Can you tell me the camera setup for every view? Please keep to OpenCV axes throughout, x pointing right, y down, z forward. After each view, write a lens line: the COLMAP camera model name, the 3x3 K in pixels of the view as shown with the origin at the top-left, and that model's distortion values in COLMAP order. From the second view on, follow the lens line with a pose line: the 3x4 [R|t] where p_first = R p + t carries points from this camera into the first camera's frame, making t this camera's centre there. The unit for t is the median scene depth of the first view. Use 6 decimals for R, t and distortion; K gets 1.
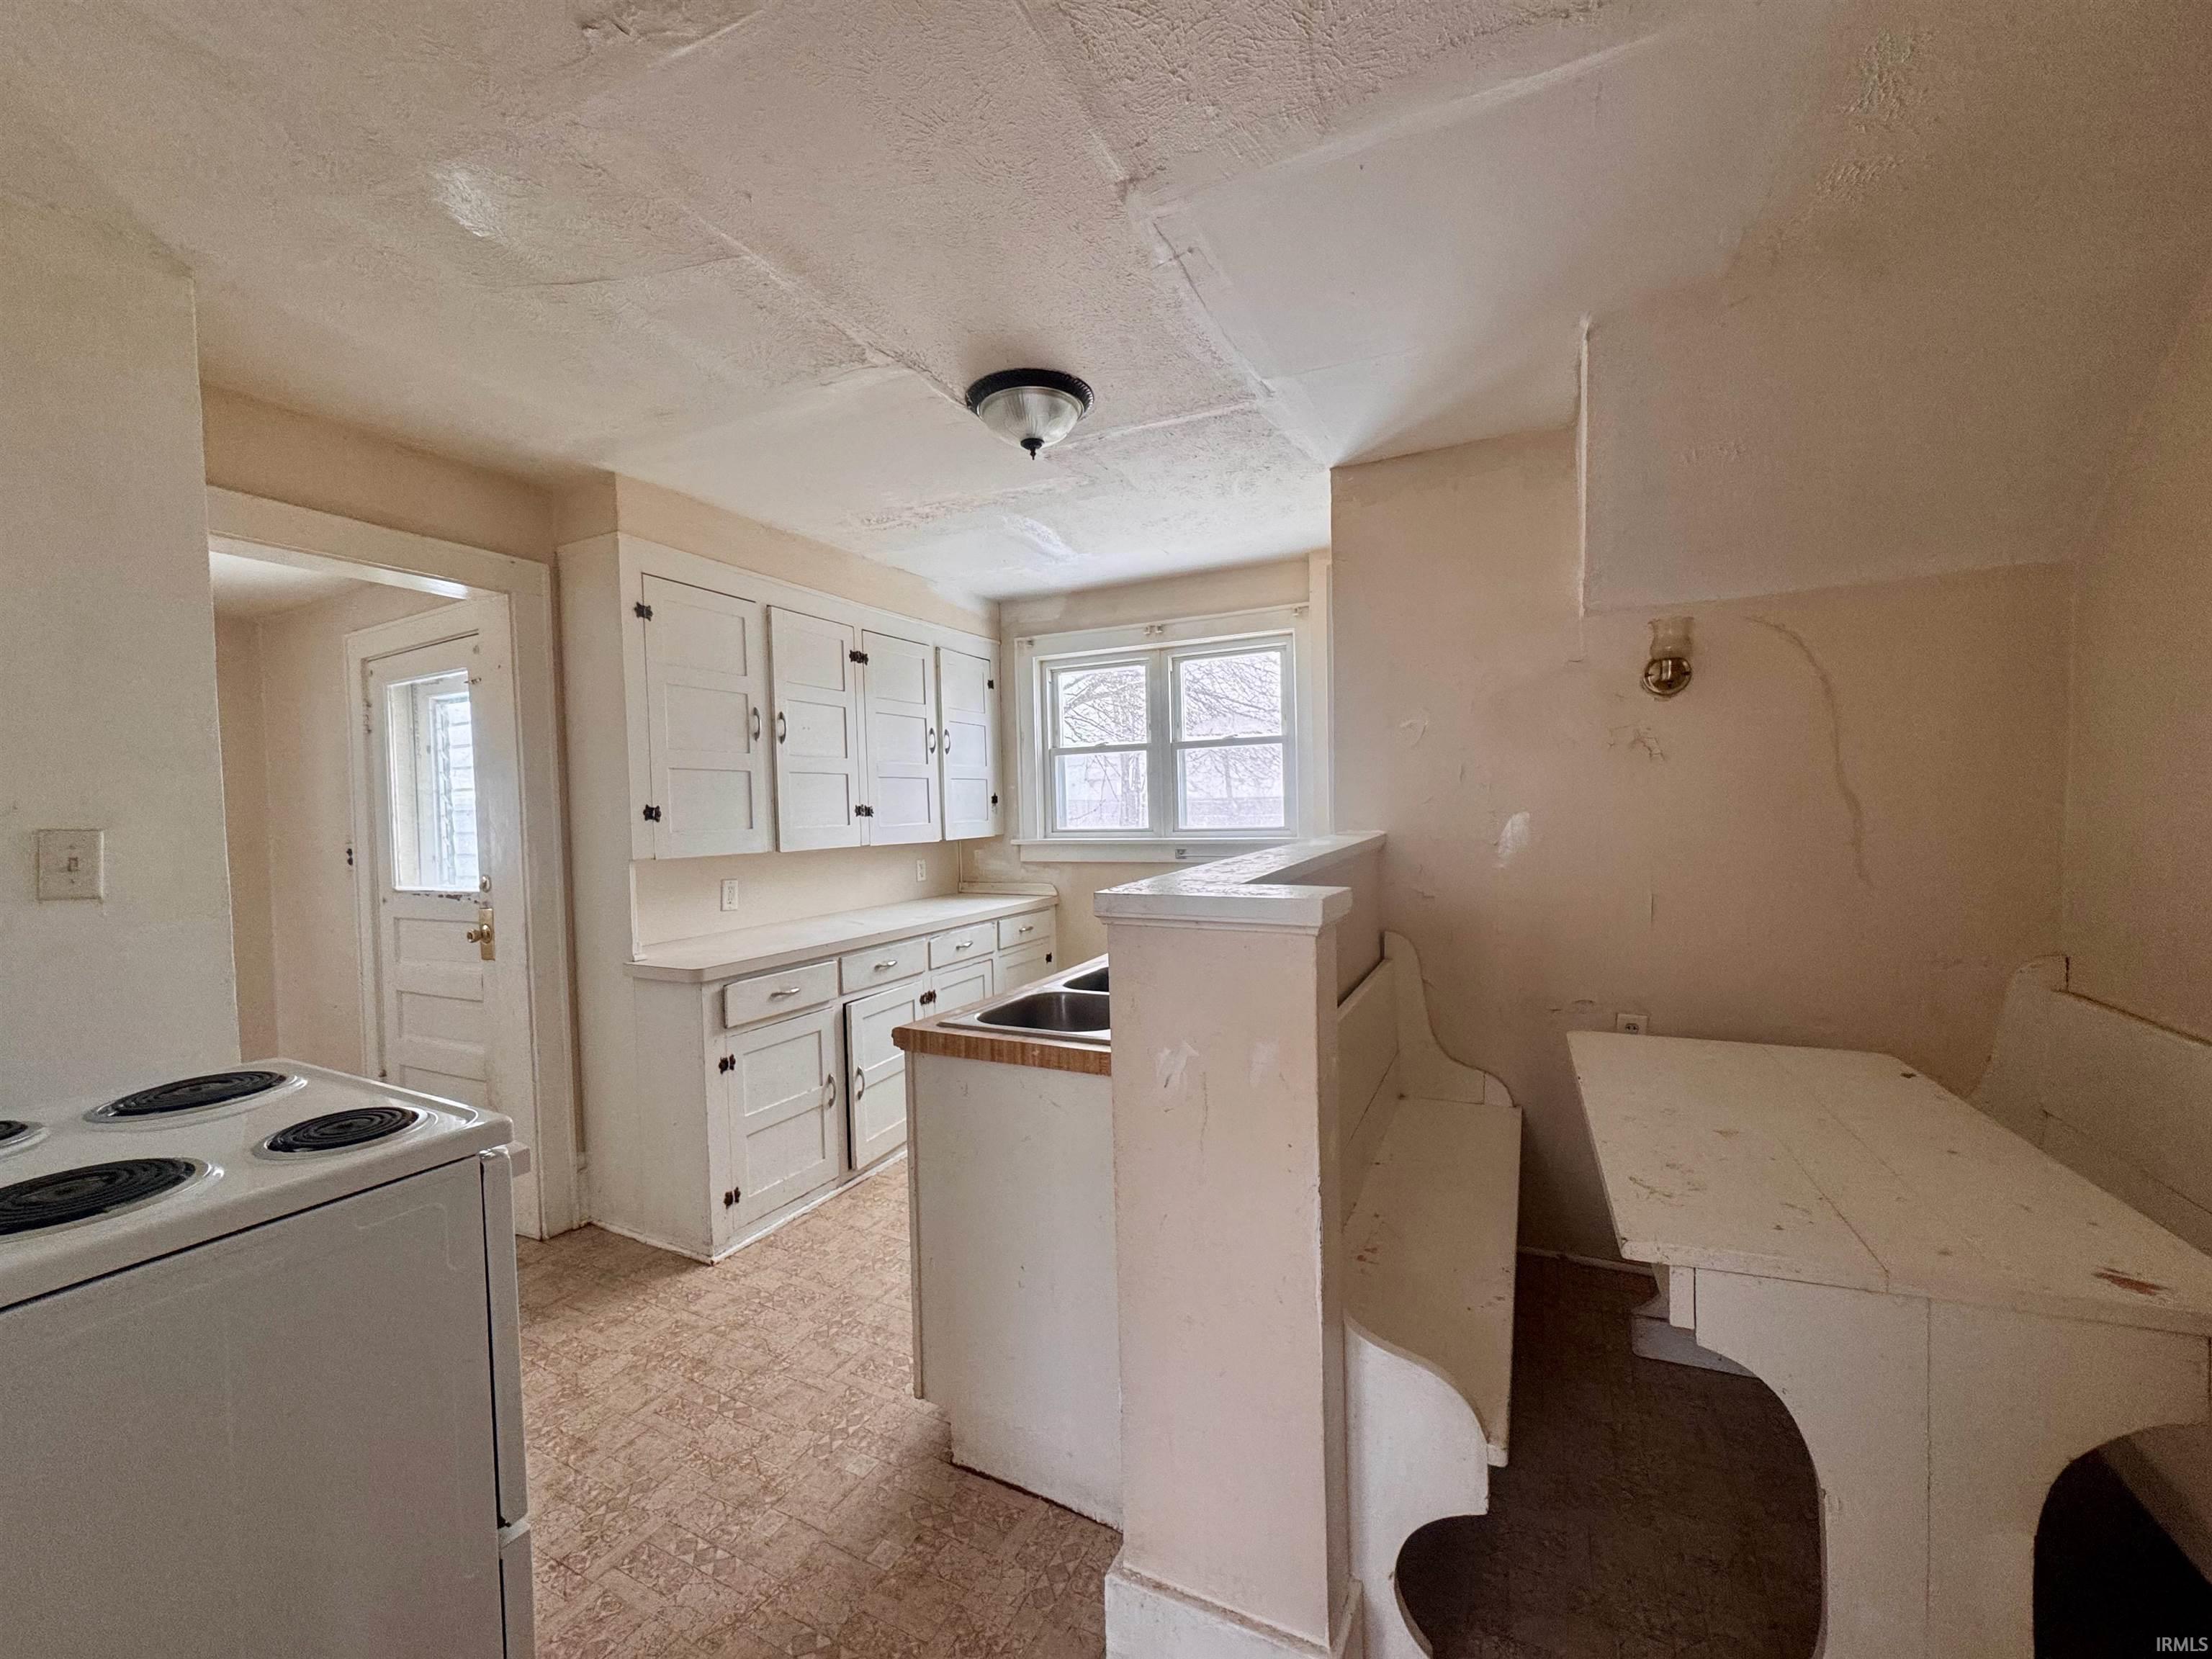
lens RADIAL K [[876.0, 0, 1106.9], [0, 876.0, 838.6], [0, 0, 1]] dist [0.000415, 0.000001]
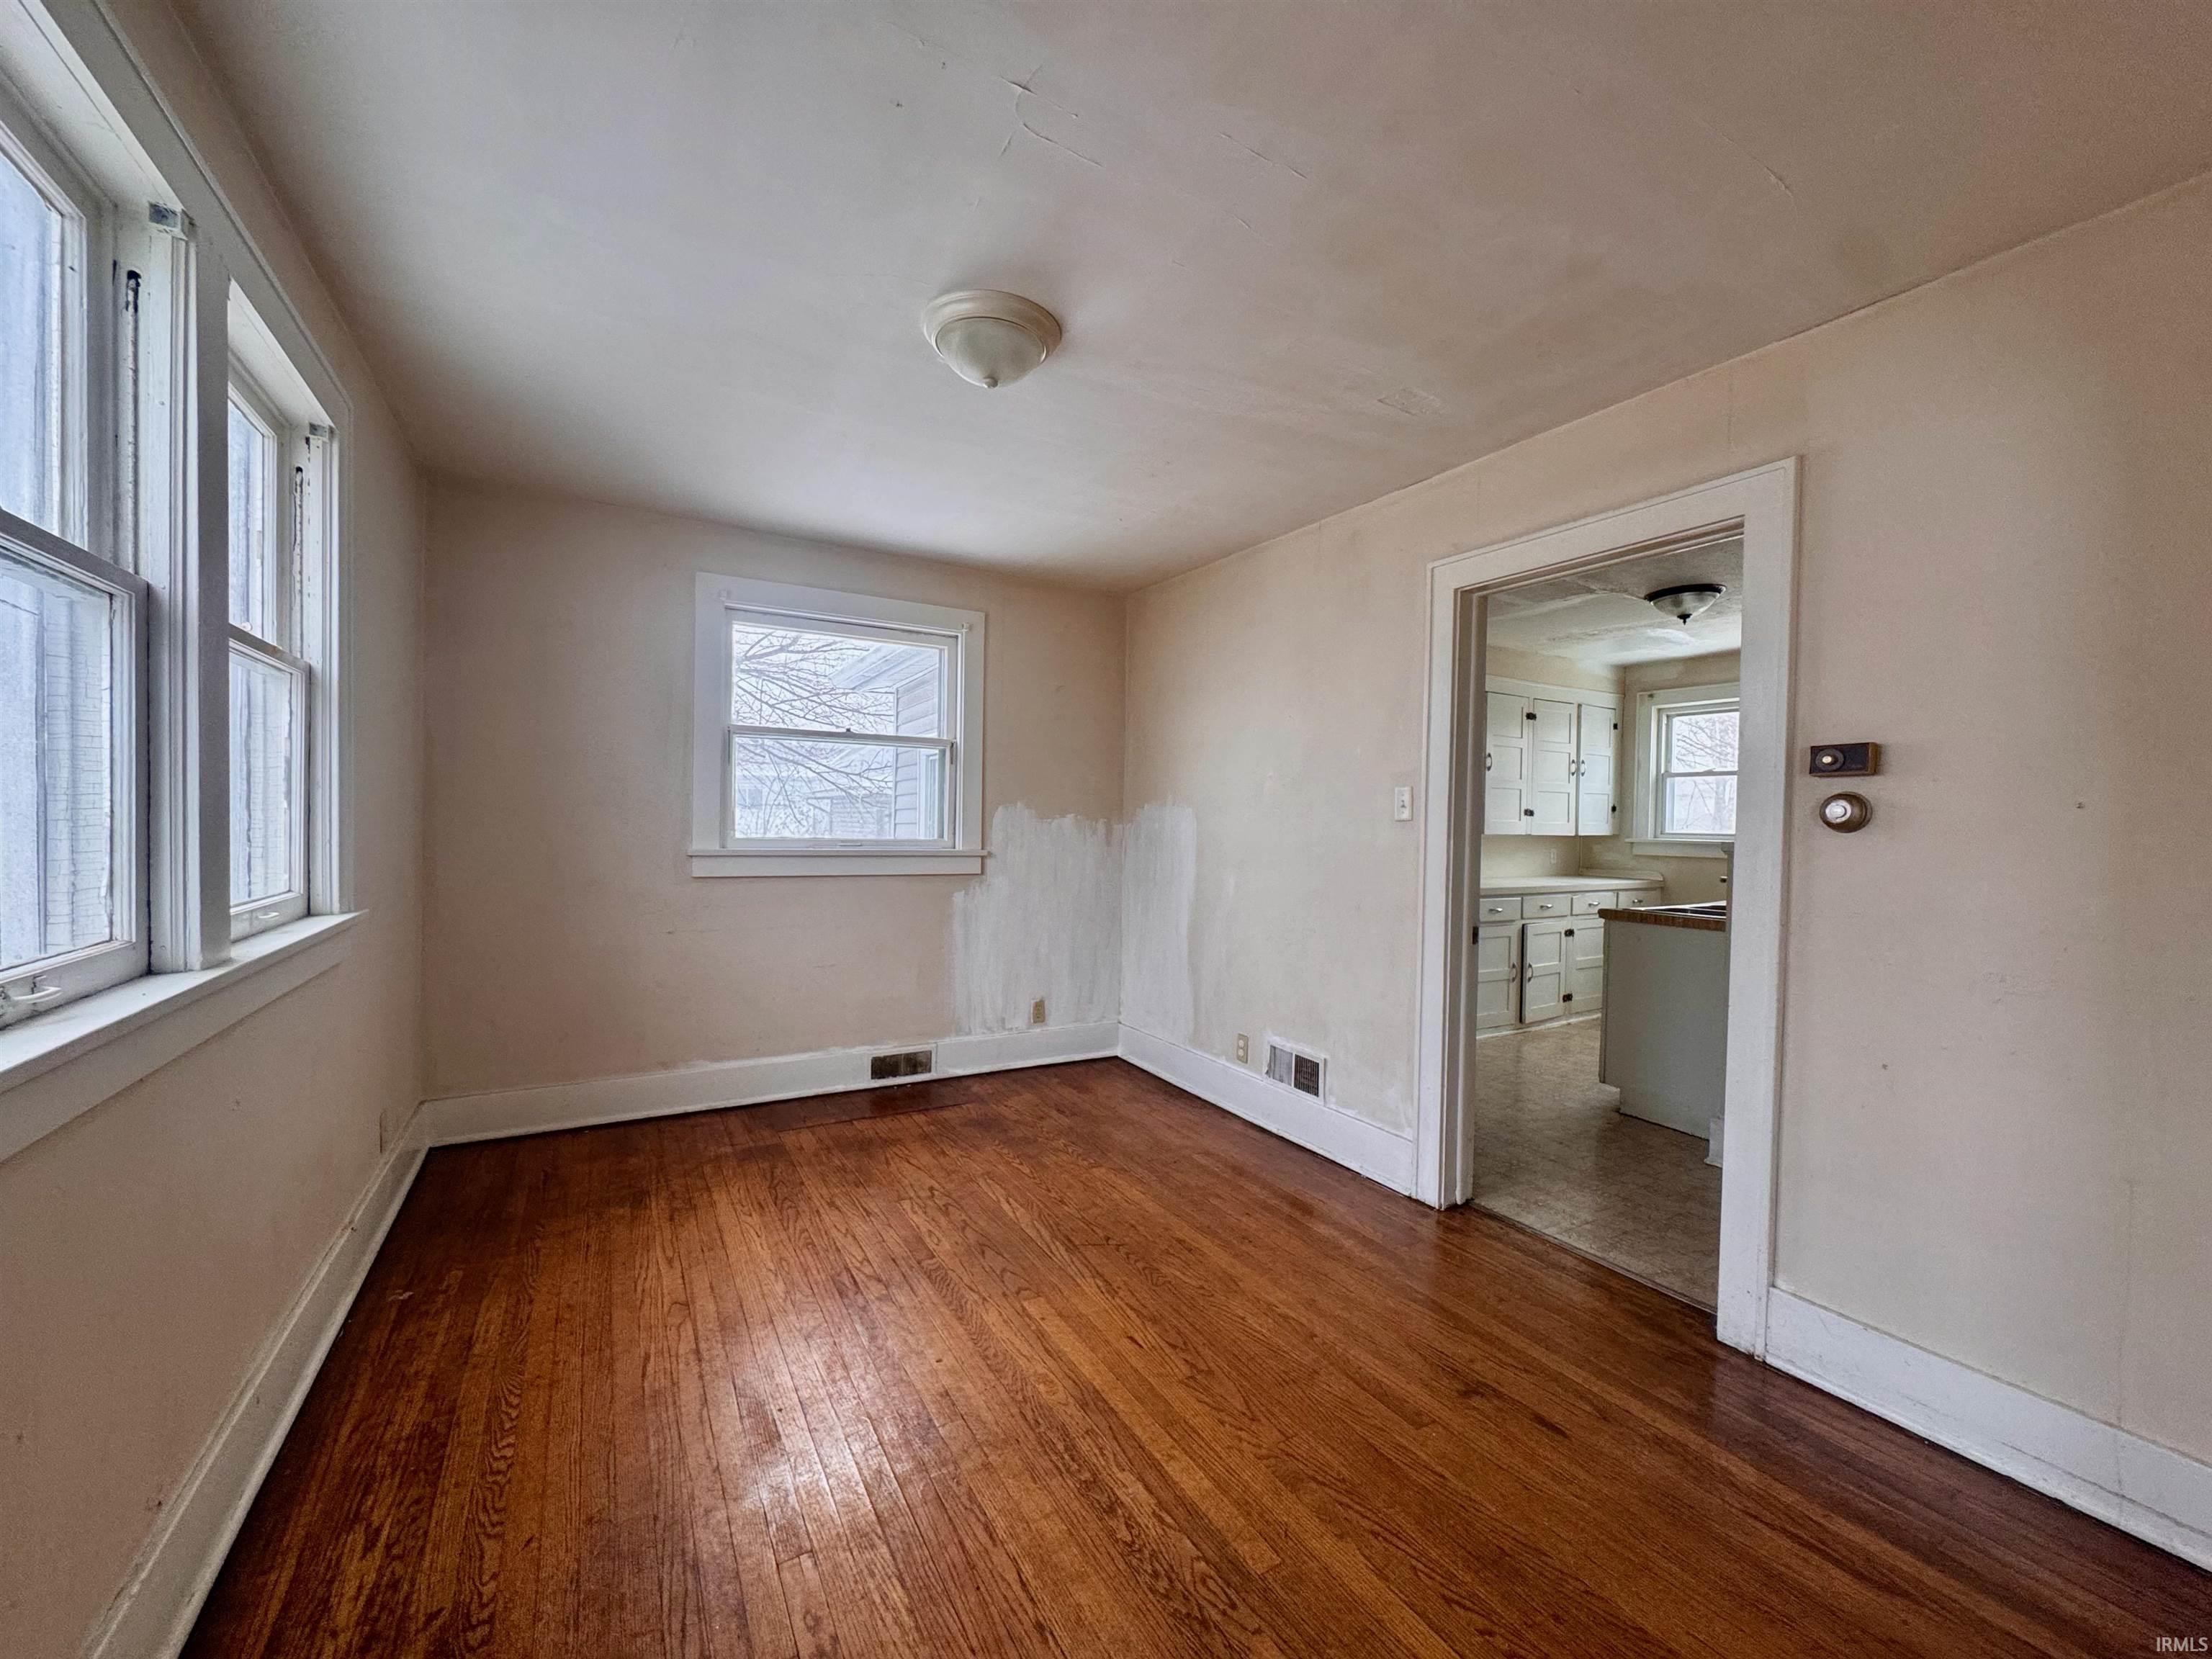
lens RADIAL K [[876.0, 0, 1106.9], [0, 876.0, 838.6], [0, 0, 1]] dist [0.000415, 0.000001]
pose [[0.832591, 0.043839, -0.552150, -0.034692], [-0.052686, 0.998611, -0.000160, 0.056343], [0.551376, 0.029224, 0.833745, -0.748356]]
